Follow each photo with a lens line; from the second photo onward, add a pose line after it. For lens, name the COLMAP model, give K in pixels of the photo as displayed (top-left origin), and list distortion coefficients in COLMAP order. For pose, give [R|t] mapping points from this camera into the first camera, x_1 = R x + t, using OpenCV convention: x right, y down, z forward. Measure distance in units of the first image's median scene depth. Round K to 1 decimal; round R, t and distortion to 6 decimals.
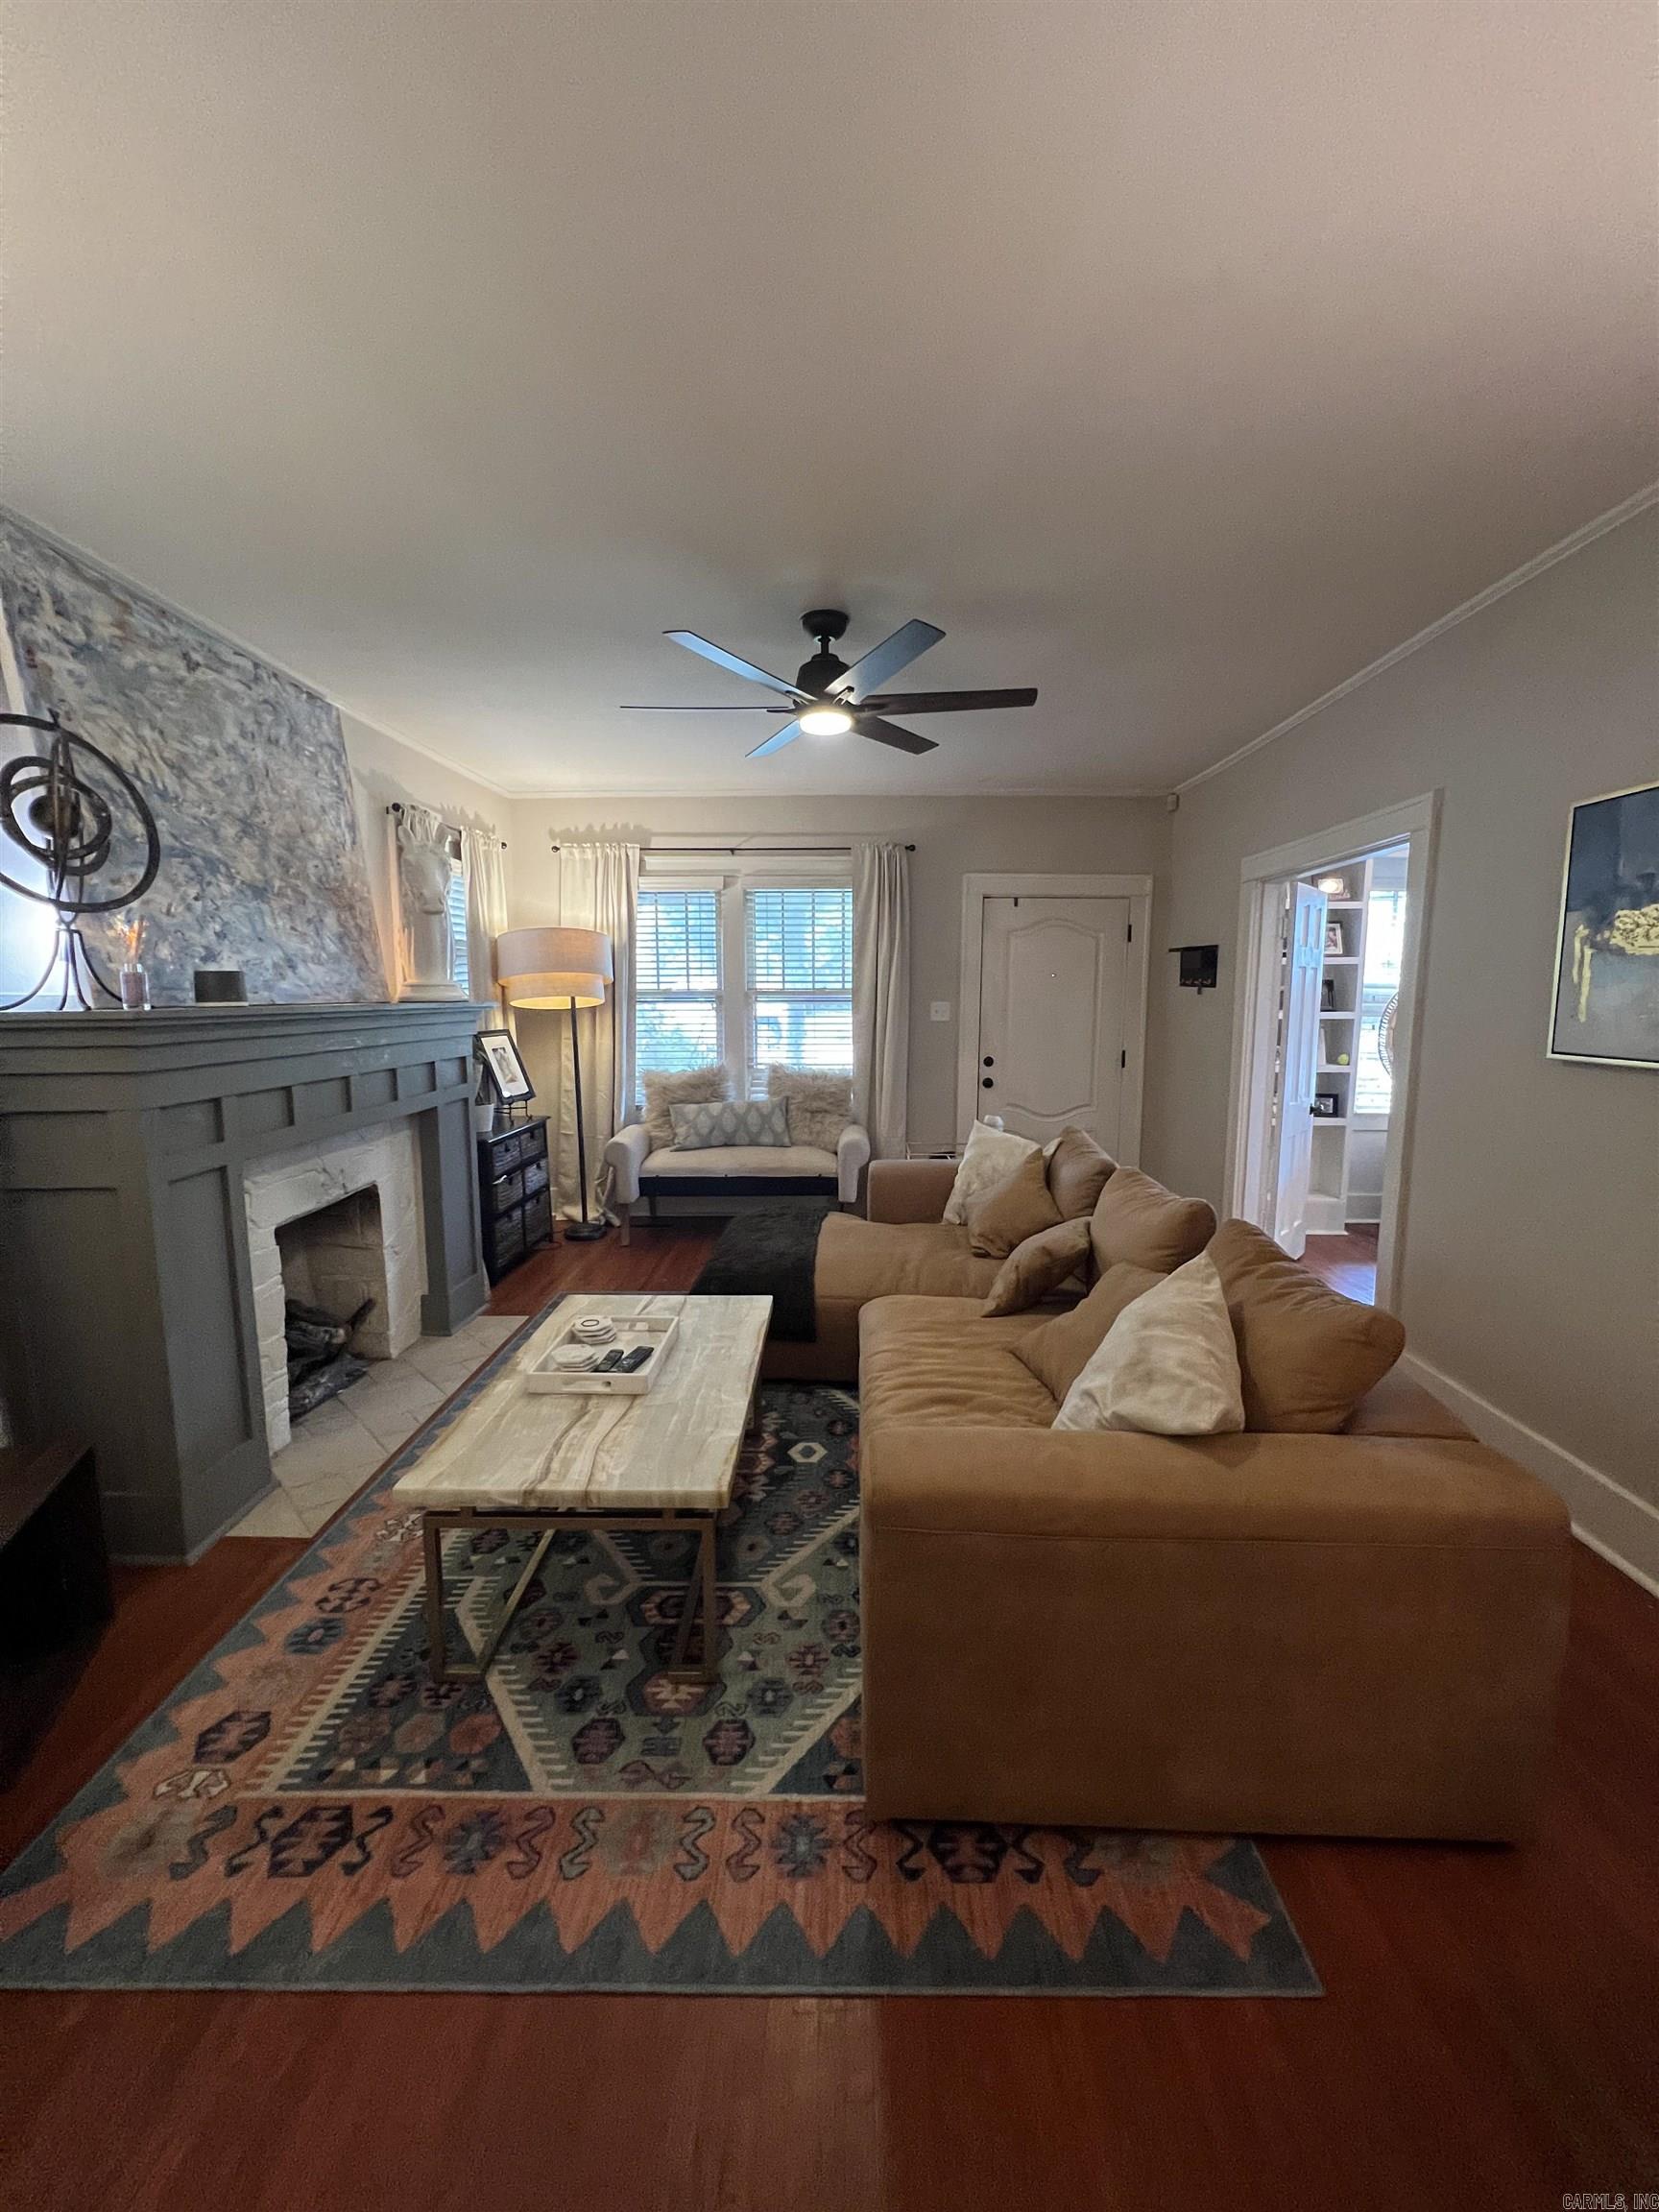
lens RADIAL K [[889.3, 0, 830.0], [0, 889.3, 1105.8], [0, 0, 1]] dist [-0.002768, 0.000646]
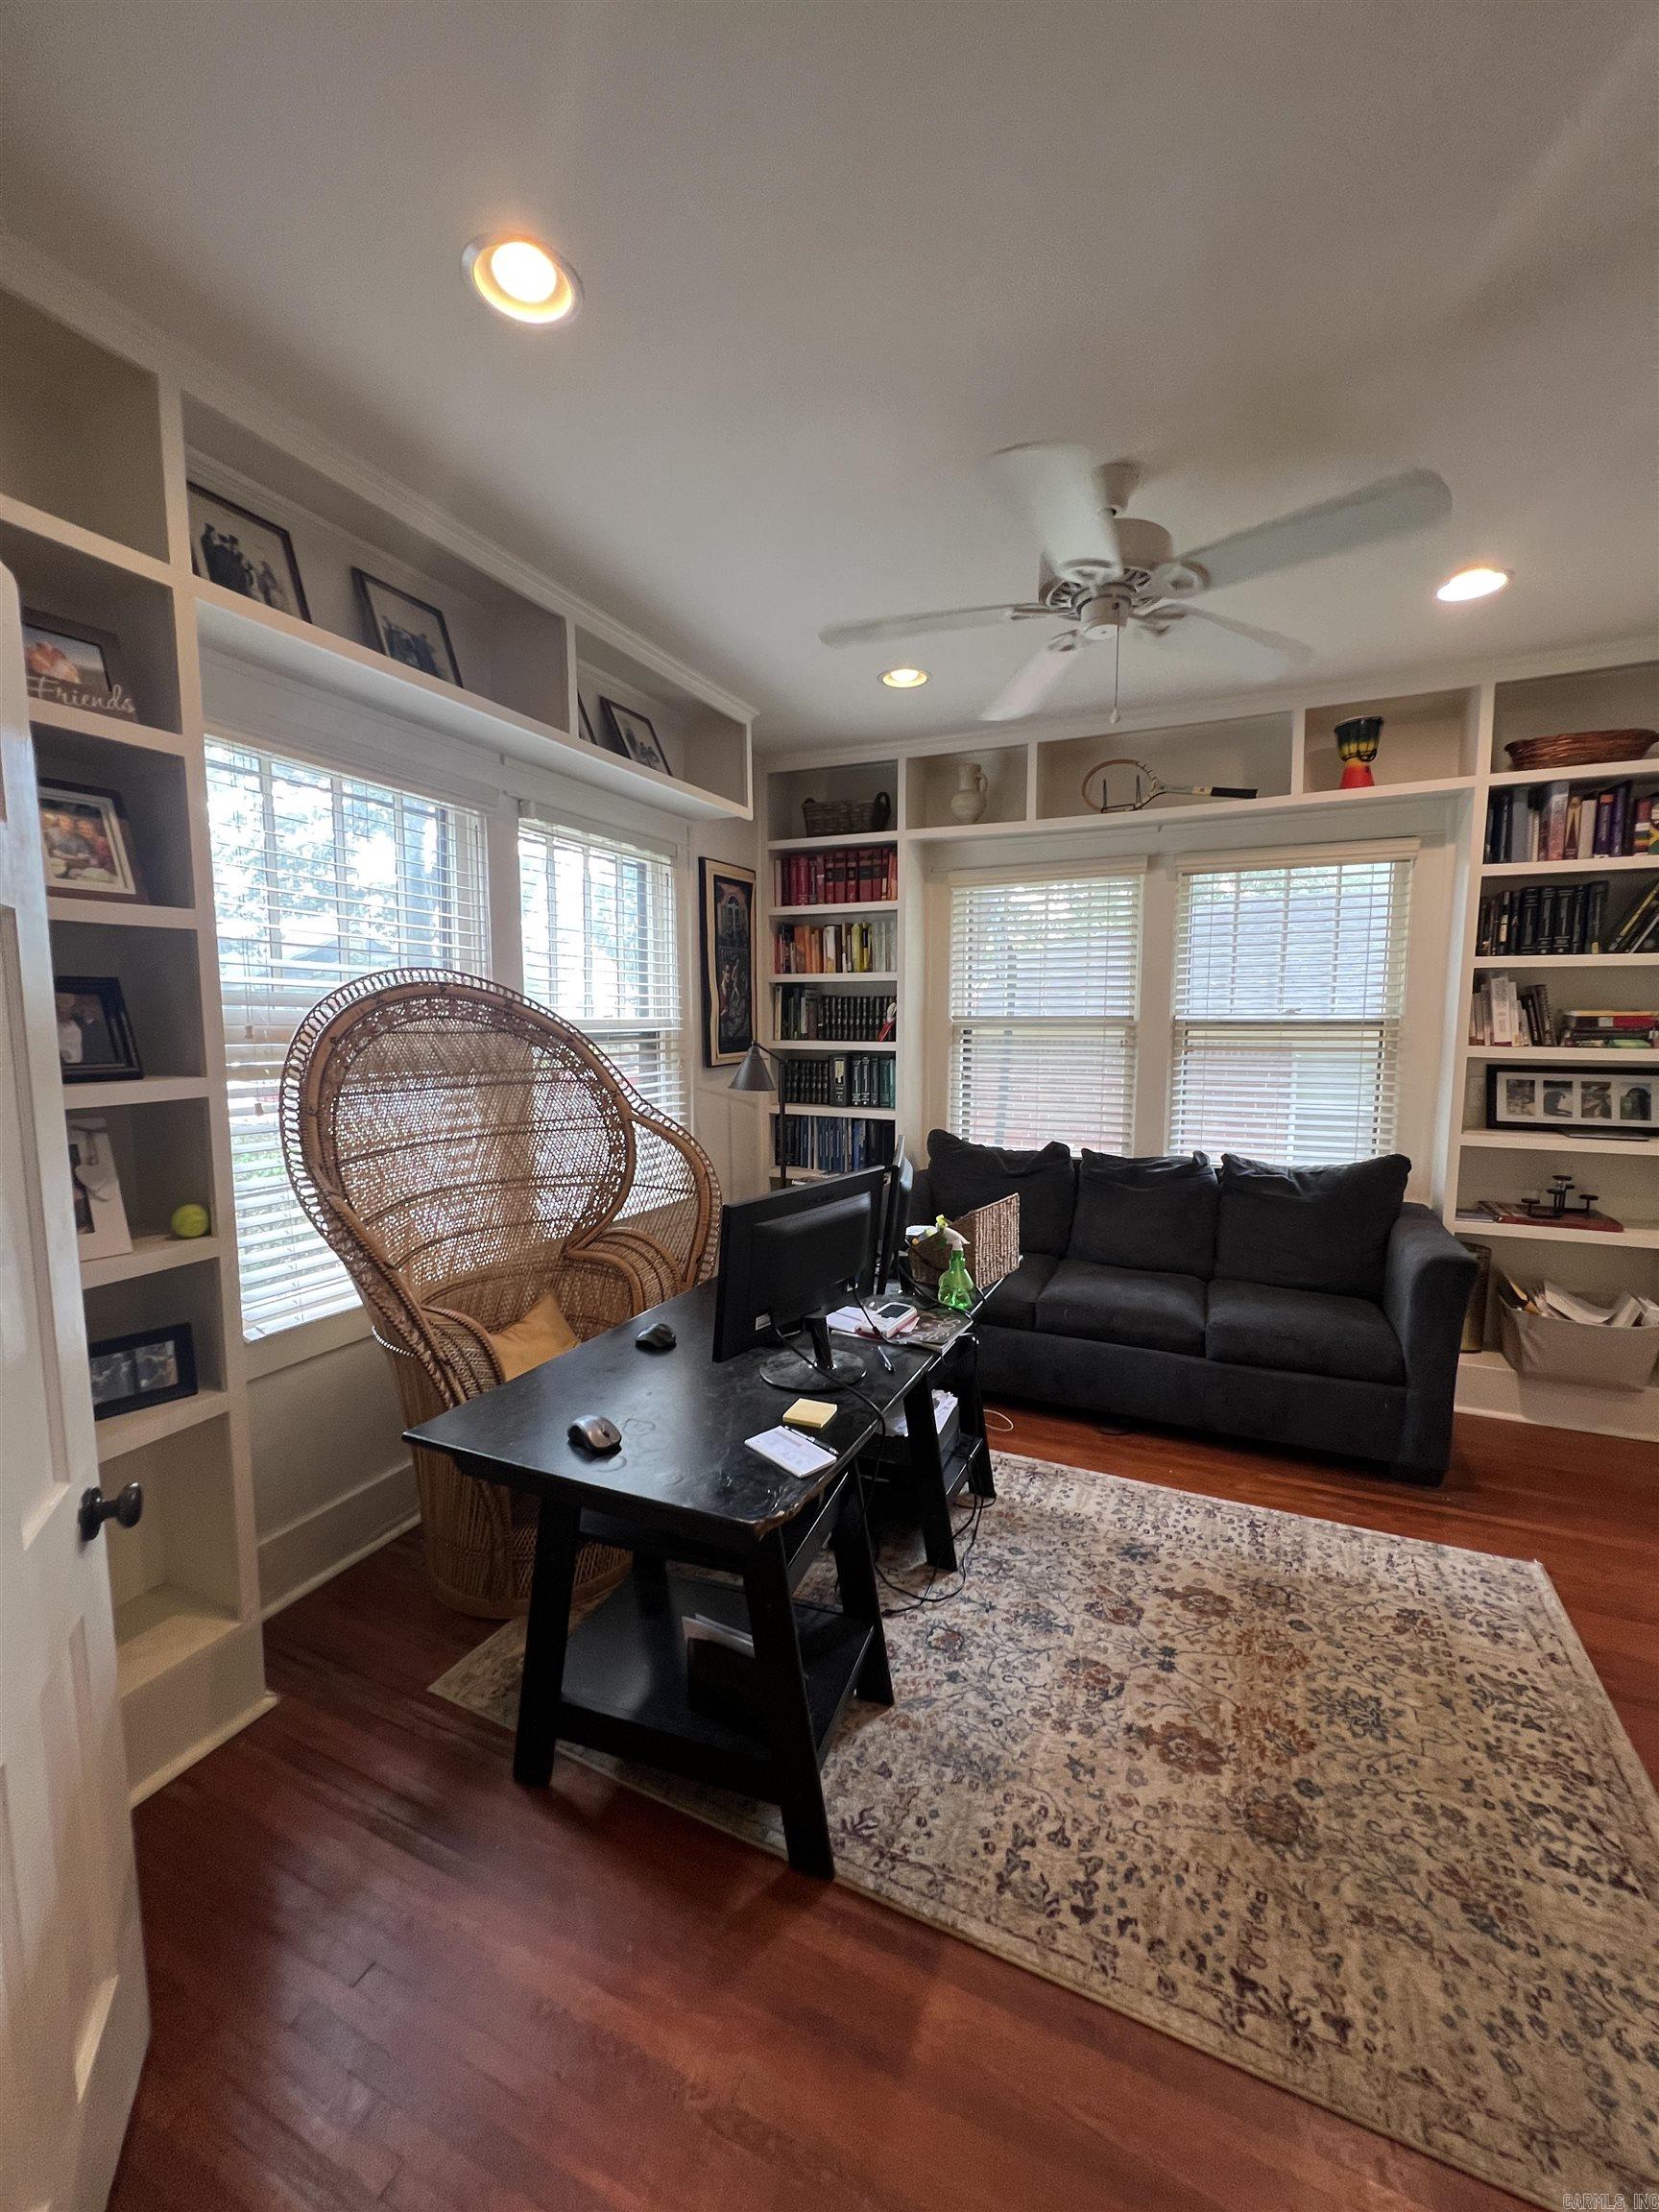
lens RADIAL K [[889.3, 0, 830.0], [0, 889.3, 1105.8], [0, 0, 1]] dist [-0.002768, 0.000646]
pose [[0.449742, -0.093869, 0.888212, 0.397707], [0.116838, 0.992100, 0.045687, -0.081296], [-0.885484, 0.083230, 0.457156, 0.638598]]
